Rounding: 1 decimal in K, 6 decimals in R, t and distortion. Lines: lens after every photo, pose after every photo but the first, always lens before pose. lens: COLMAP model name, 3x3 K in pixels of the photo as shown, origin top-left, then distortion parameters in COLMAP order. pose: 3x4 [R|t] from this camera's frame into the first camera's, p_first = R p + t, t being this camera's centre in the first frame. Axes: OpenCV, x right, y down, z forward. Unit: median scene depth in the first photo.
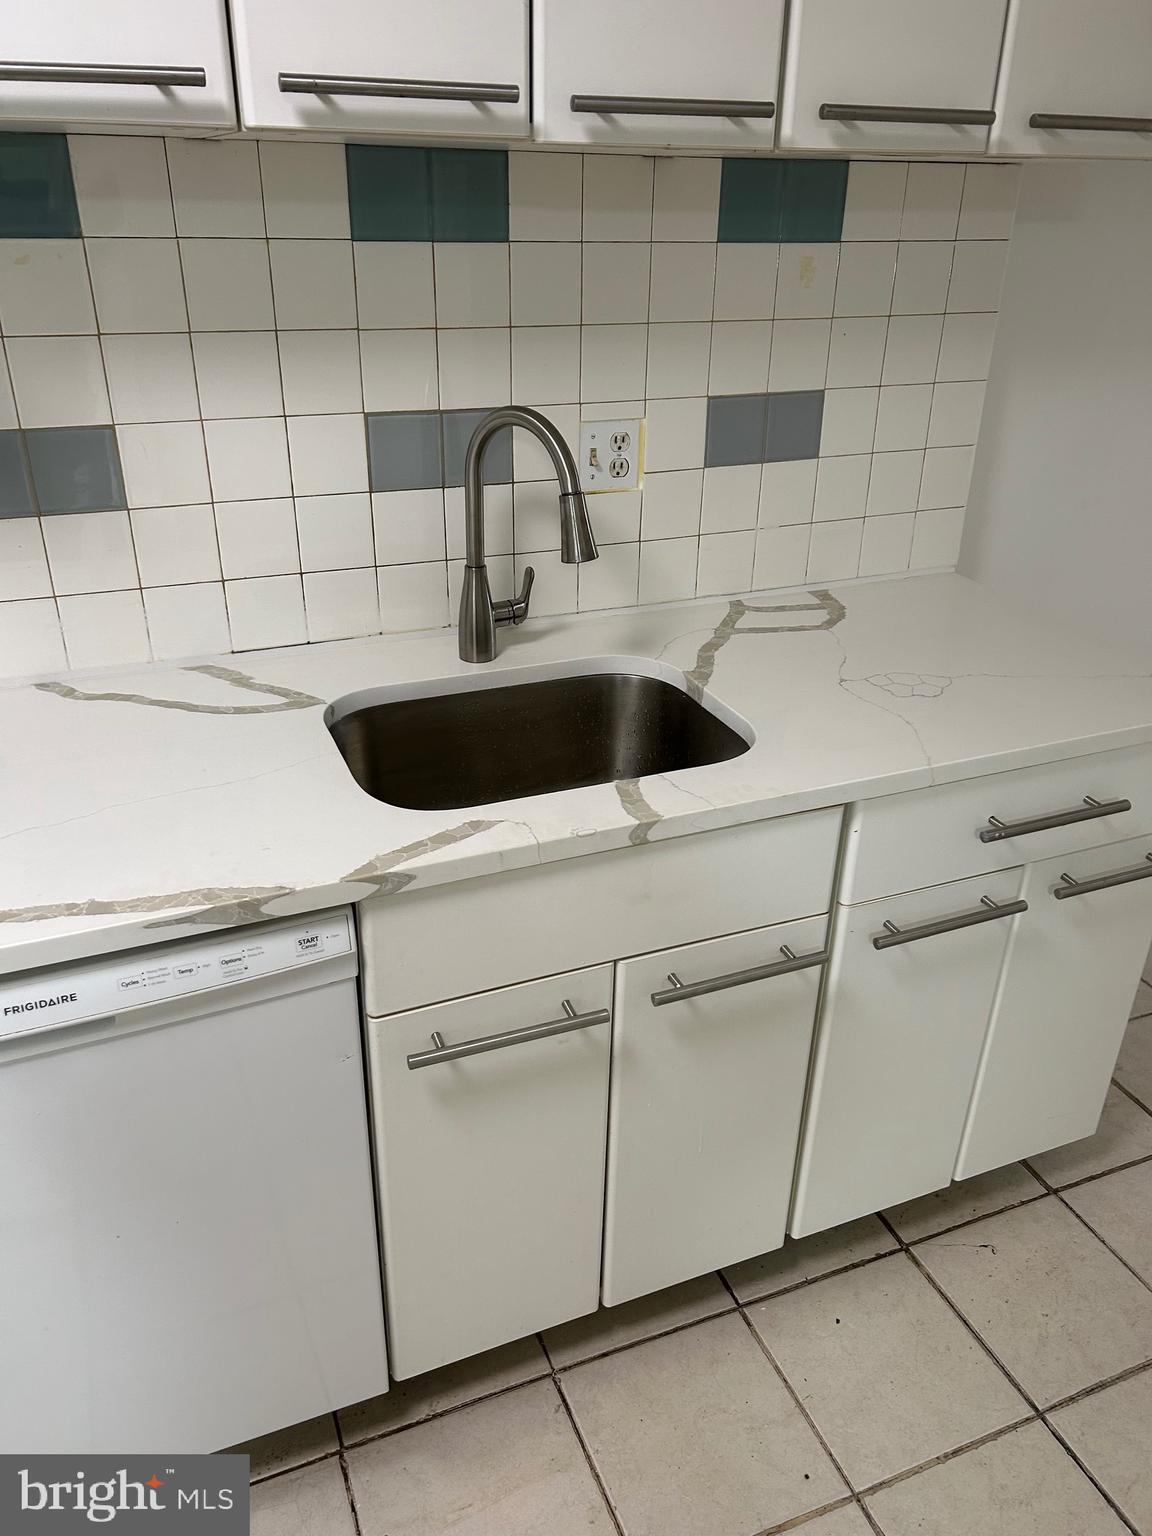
lens RADIAL K [[1172.8, 0, 585.6], [0, 1172.8, 771.7], [0, 0, 1]] dist [0.046088, -0.010702]
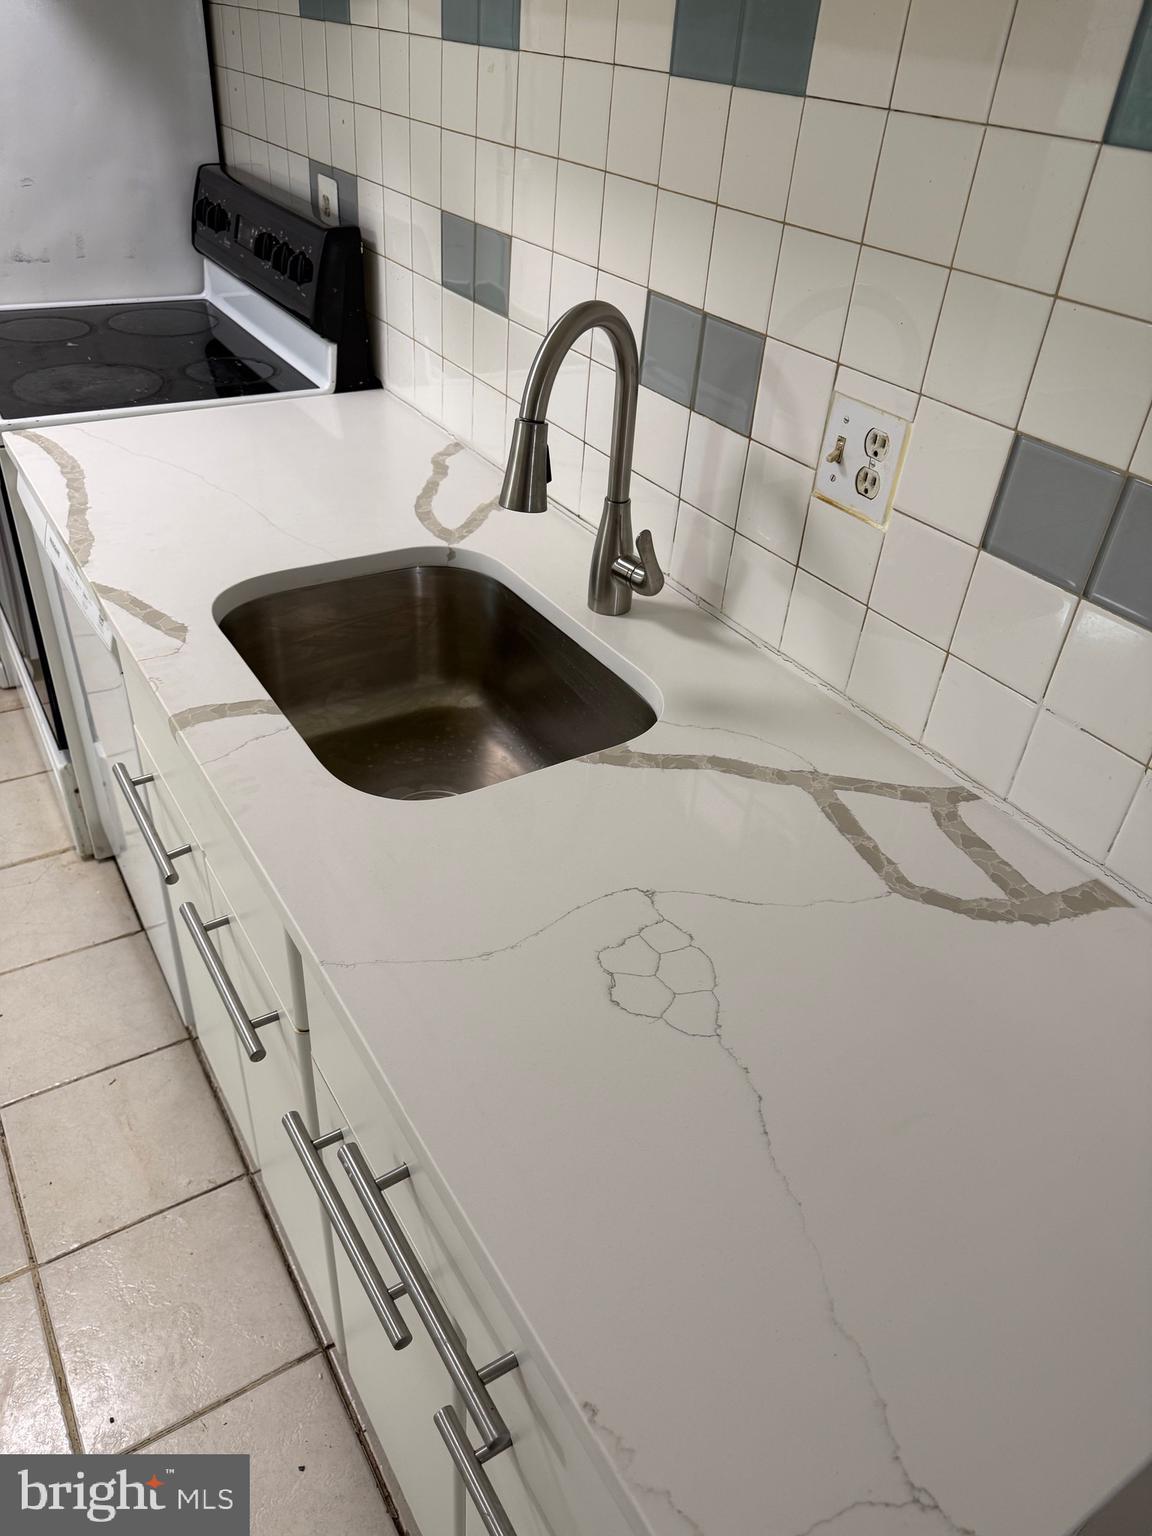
lens RADIAL K [[1078.3, 0, 581.7], [0, 1078.3, 764.5], [0, 0, 1]] dist [0.069149, -0.096826]
pose [[0.167614, 0.558383, -0.812474, 0.582247], [-0.498888, 0.758862, 0.418616, -0.317803], [0.850303, 0.335168, 0.405767, 0.688391]]
